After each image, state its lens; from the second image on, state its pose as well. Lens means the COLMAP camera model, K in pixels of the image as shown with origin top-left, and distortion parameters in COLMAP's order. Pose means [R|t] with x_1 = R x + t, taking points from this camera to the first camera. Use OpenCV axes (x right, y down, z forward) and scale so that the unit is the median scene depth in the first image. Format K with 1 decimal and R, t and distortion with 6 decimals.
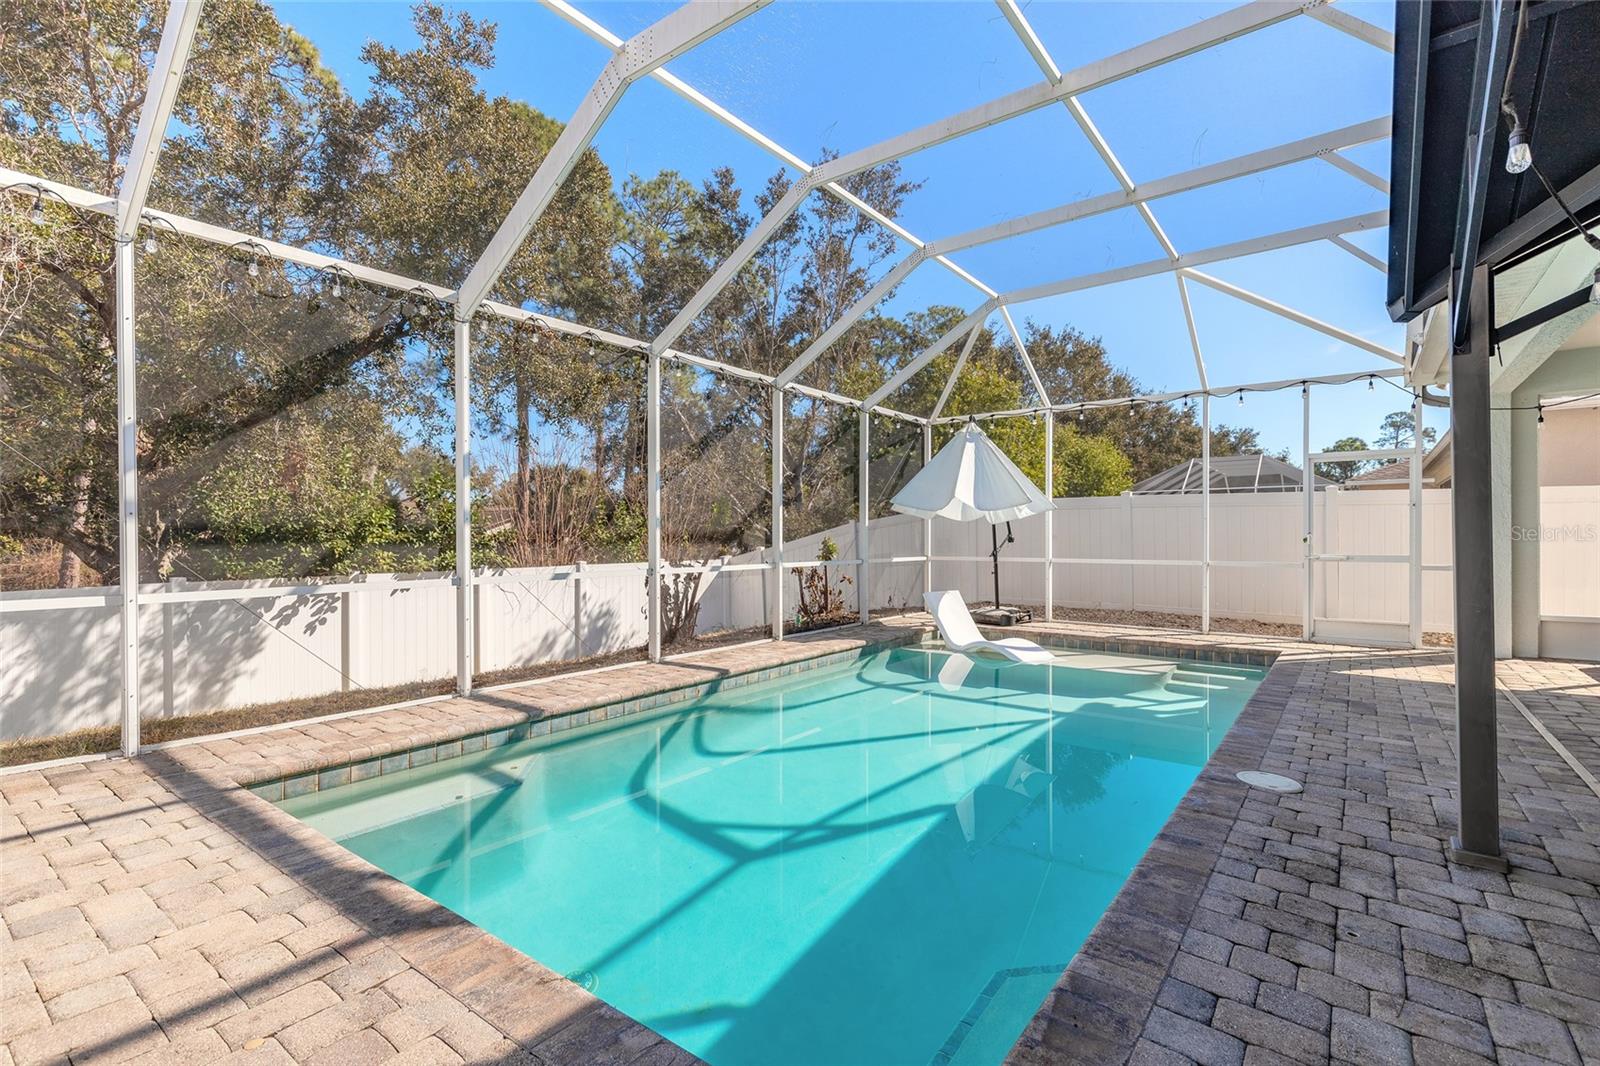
lens RADIAL K [[725.0, 0, 792.0], [0, 725.0, 540.2], [0, 0, 1]] dist [0.004329, 0.000211]
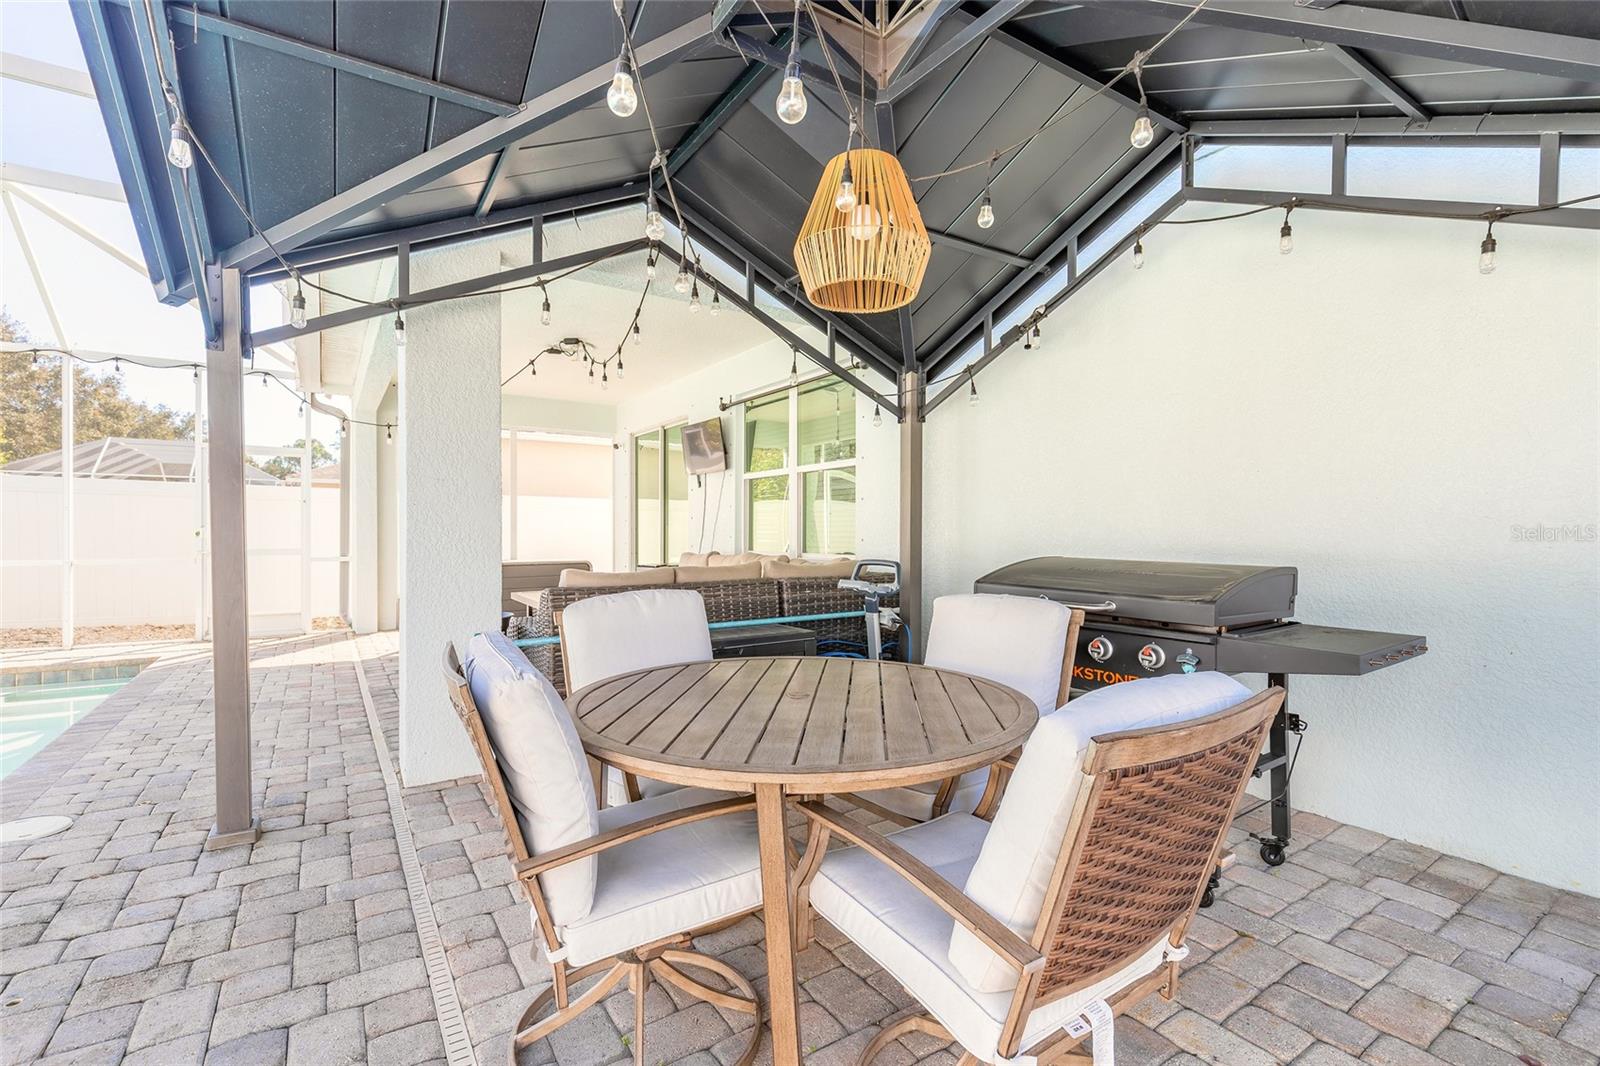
lens RADIAL K [[725.0, 0, 782.2], [0, 725.0, 536.1], [0, 0, 1]] dist [0.004329, 0.000211]
pose [[0.335824, -0.002056, 0.941923, 0.173196], [0.000484, 0.999998, 0.002010, 0.002909], [-0.941925, -0.000219, 0.335824, -0.068680]]
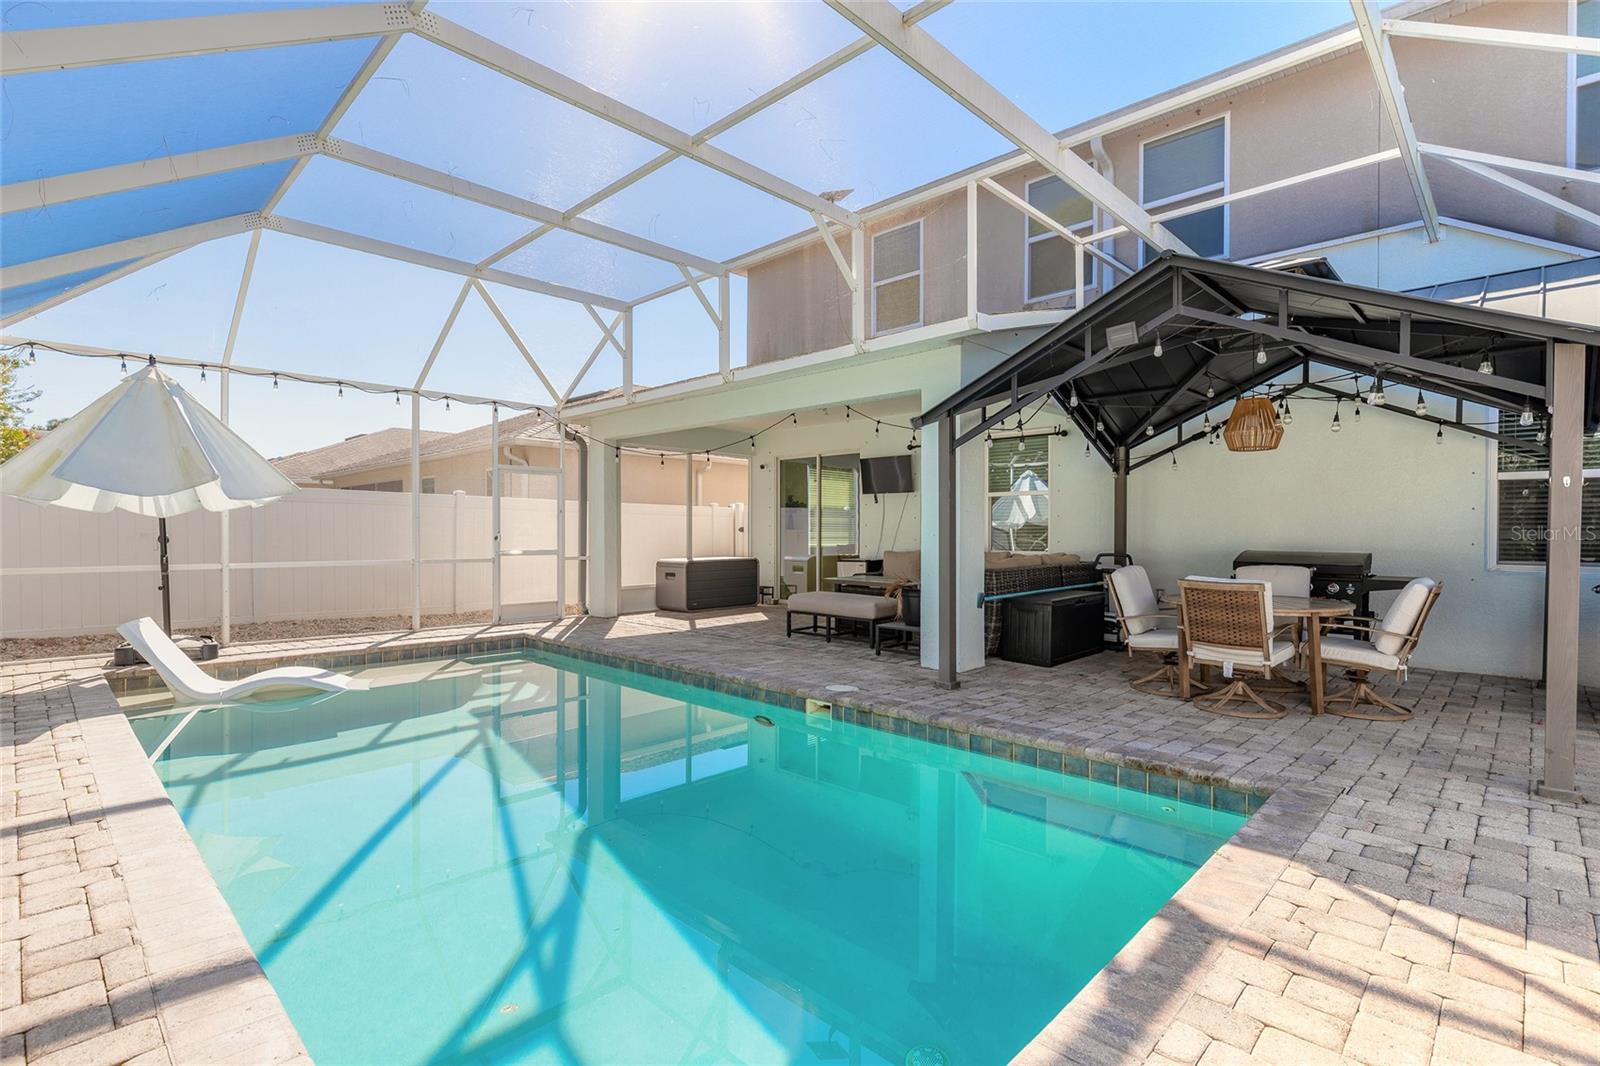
lens RADIAL K [[754.4, 0, 798.6], [0, 754.4, 530.6], [0, 0, 1]] dist [0.002575, -0.000376]
pose [[0.128284, 0.002006, 0.991735, -0.995258], [0.002414, 0.999994, -0.002335, -0.019521], [-0.991735, 0.002693, 0.128278, 0.845196]]
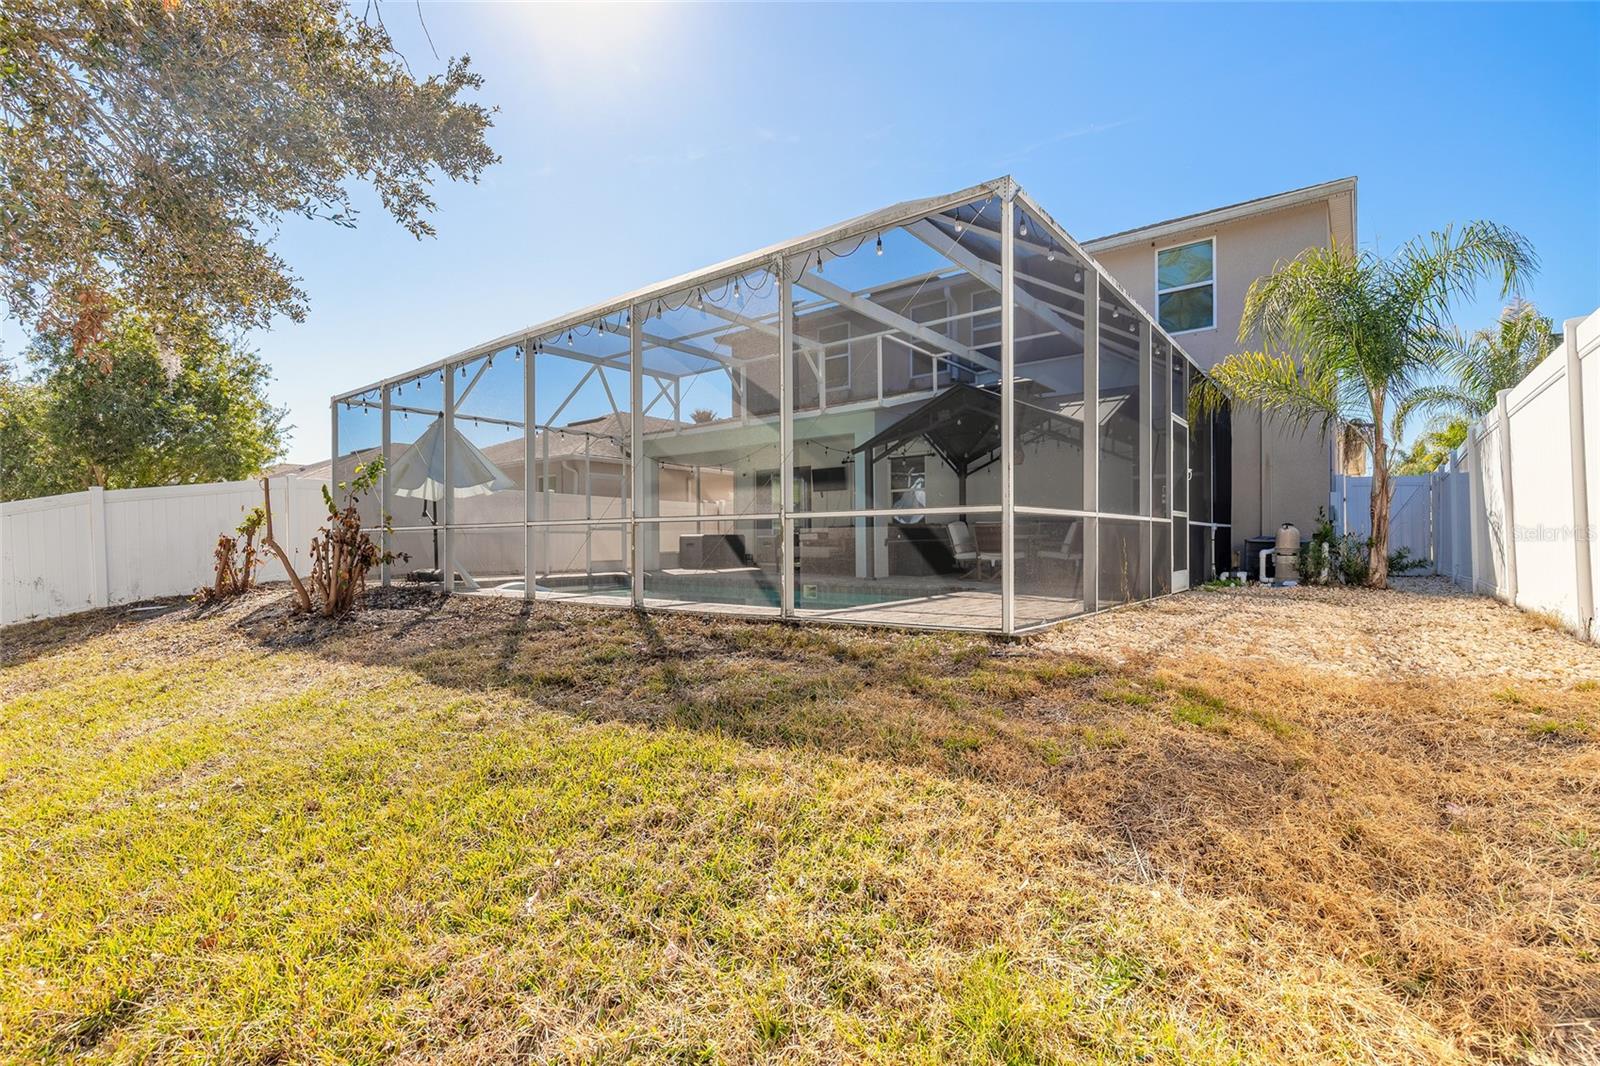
lens RADIAL K [[725.0, 0, 807.1], [0, 725.0, 538.2], [0, 0, 1]] dist [0.004329, 0.000211]
pose [[0.009801, 0.002835, 0.999948, -2.657574], [0.012951, 0.999912, -0.002961, 0.145305], [-0.999868, 0.012979, 0.009764, 0.990549]]
